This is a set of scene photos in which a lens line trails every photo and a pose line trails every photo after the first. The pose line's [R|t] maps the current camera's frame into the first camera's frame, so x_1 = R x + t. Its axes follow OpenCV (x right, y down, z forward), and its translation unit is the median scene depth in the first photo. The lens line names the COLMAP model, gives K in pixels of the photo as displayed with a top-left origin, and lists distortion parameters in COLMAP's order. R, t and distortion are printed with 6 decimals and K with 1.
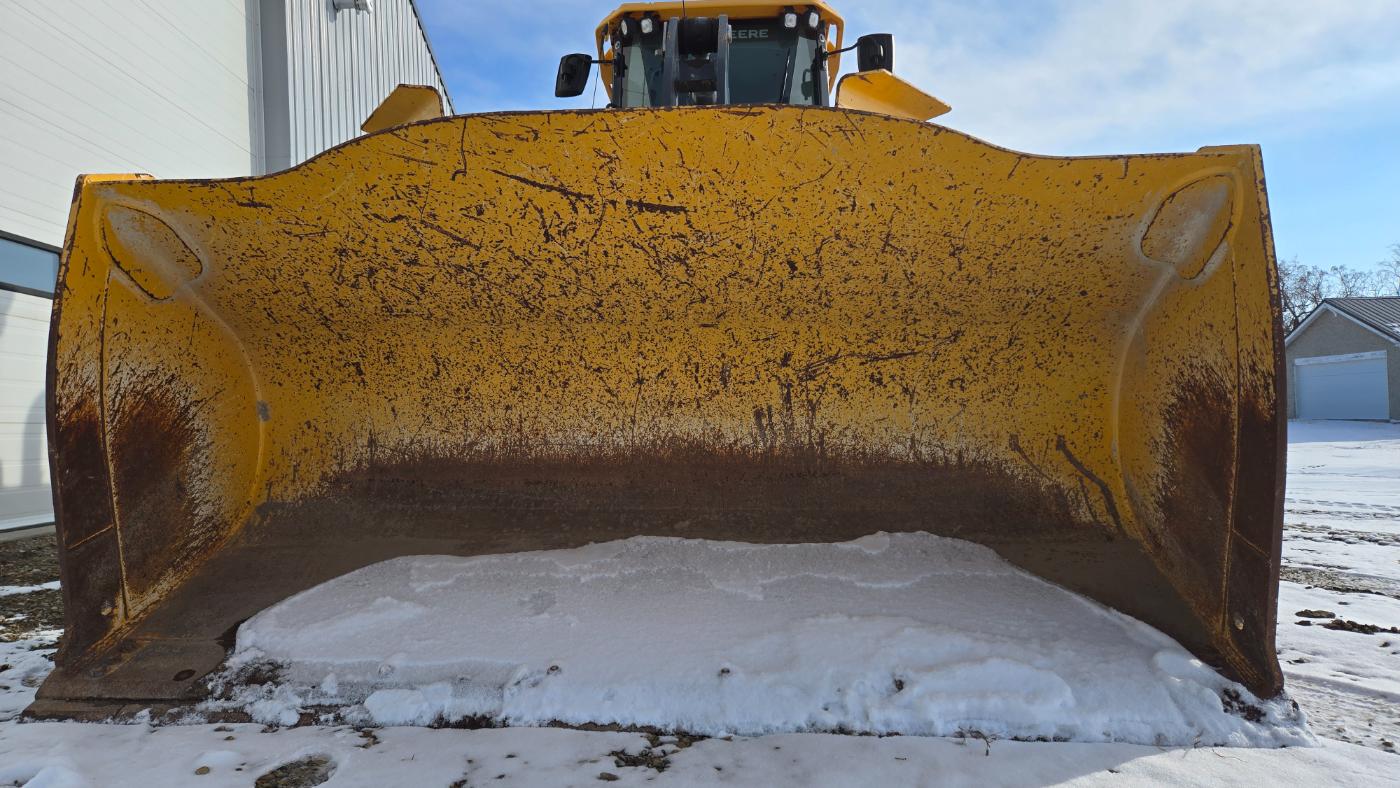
lens RADIAL K [[976.2, 0, 685.9], [0, 976.2, 407.0], [0, 0, 1]] dist [0.073565, -0.078915]
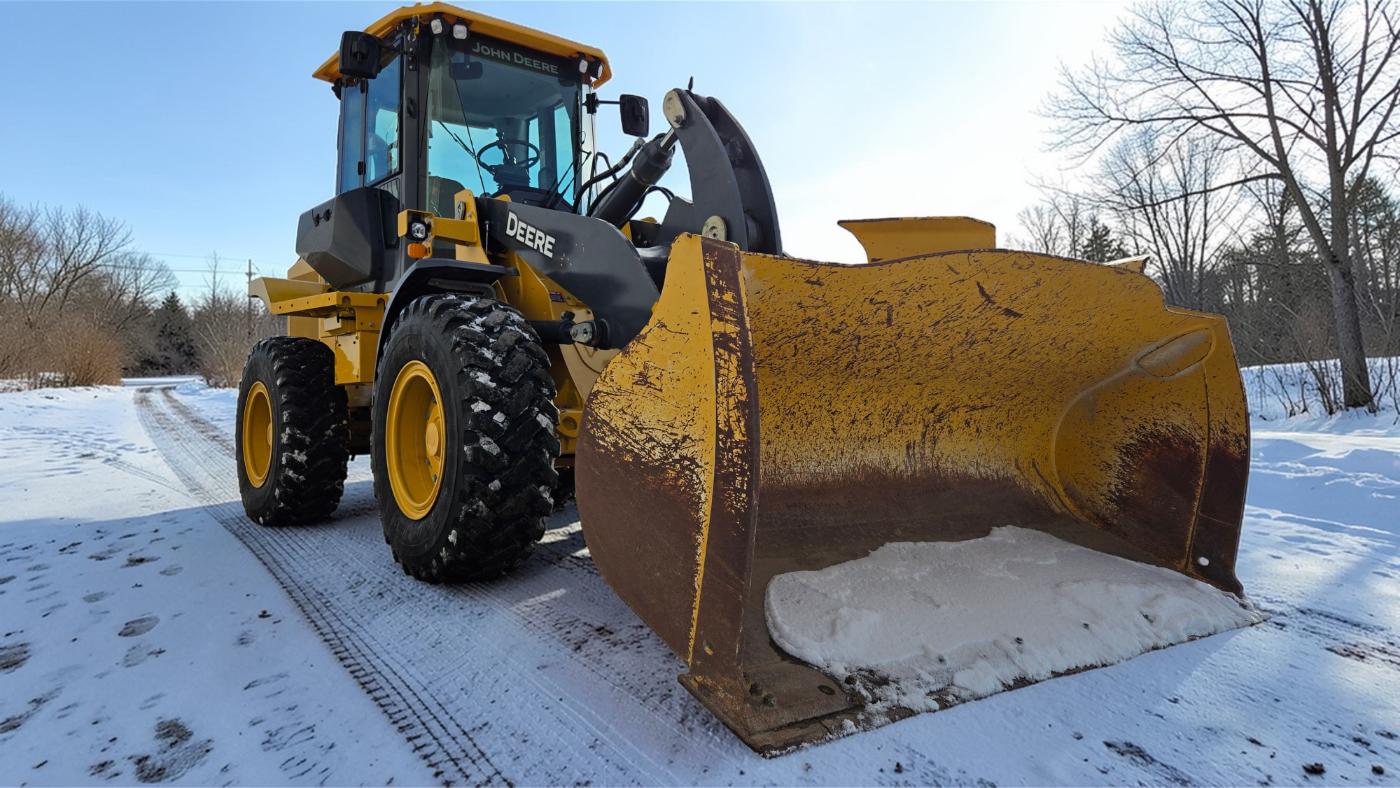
lens RADIAL K [[976.2, 0, 685.9], [0, 976.2, 407.0], [0, 0, 1]] dist [0.073565, -0.078915]
pose [[0.738018, 0.015203, 0.674609, -1.089169], [-0.029914, 0.999500, 0.010201, -0.053321], [-0.674117, -0.027708, 0.738104, 0.206731]]
